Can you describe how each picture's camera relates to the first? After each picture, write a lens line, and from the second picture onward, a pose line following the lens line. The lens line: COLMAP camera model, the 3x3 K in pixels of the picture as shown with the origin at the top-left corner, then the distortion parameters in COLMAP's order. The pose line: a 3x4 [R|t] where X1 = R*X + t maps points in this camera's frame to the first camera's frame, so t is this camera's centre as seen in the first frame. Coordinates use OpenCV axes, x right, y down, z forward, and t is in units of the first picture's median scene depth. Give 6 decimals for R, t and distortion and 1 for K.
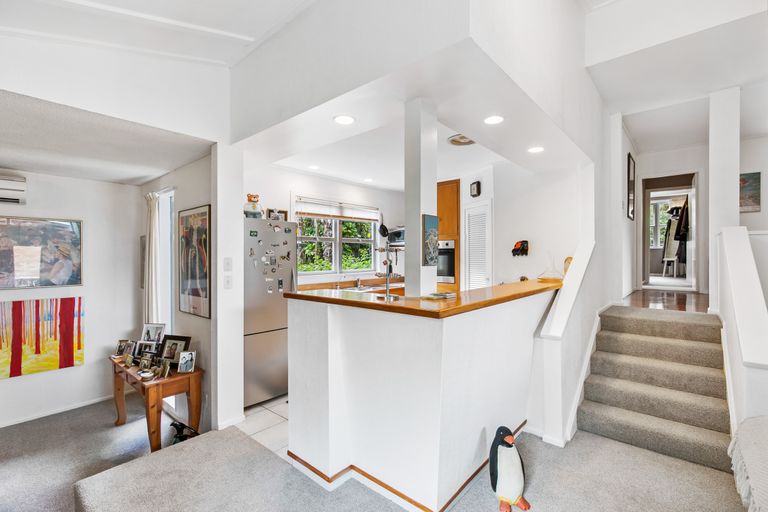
lens RADIAL K [[347.6, 0, 385.3], [0, 347.6, 256.1], [0, 0, 1]] dist [0.000354, 0.000933]
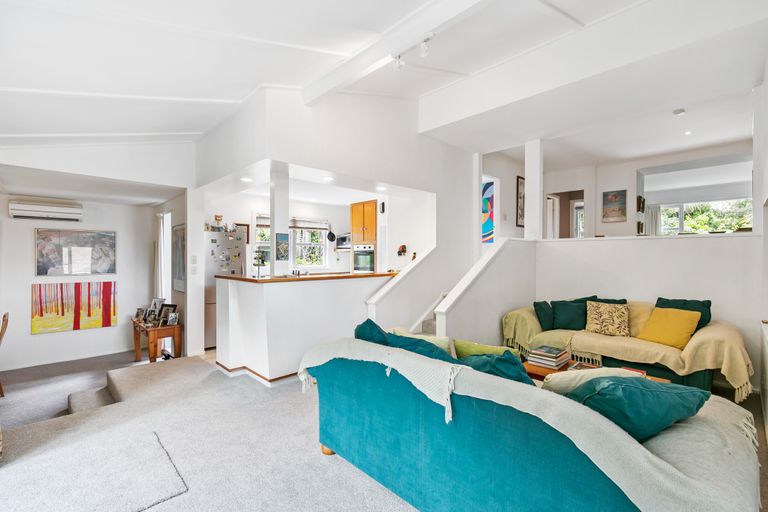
lens RADIAL K [[347.6, 0, 386.8], [0, 347.6, 258.4], [0, 0, 1]] dist [0.000354, 0.000933]
pose [[0.996912, 0.004585, -0.078394, 0.464243], [-0.004198, 0.999978, 0.005095, 0.003130], [0.078416, -0.004750, 0.996909, -0.461150]]
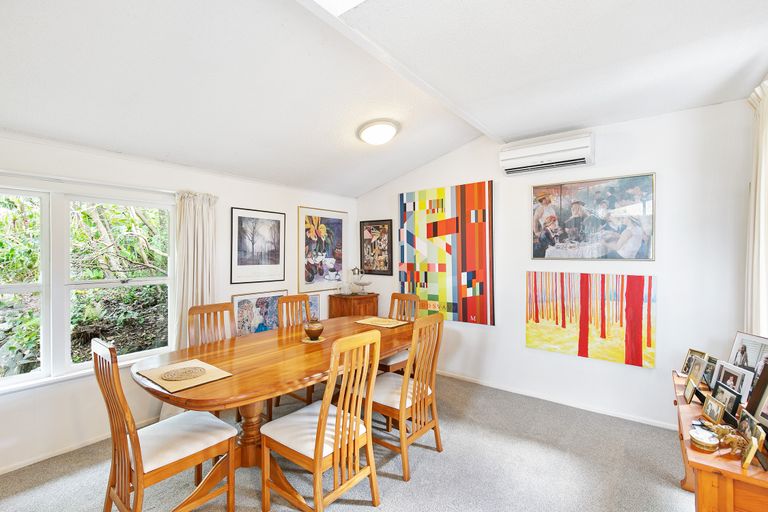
lens RADIAL K [[347.6, 0, 388.8], [0, 347.6, 254.0], [0, 0, 1]] dist [0.000354, 0.000933]
pose [[0.064674, 0.008661, -0.997869, -0.189608], [-0.004016, 0.999956, 0.008419, 0.070981], [0.997898, 0.003463, 0.064706, 0.422704]]
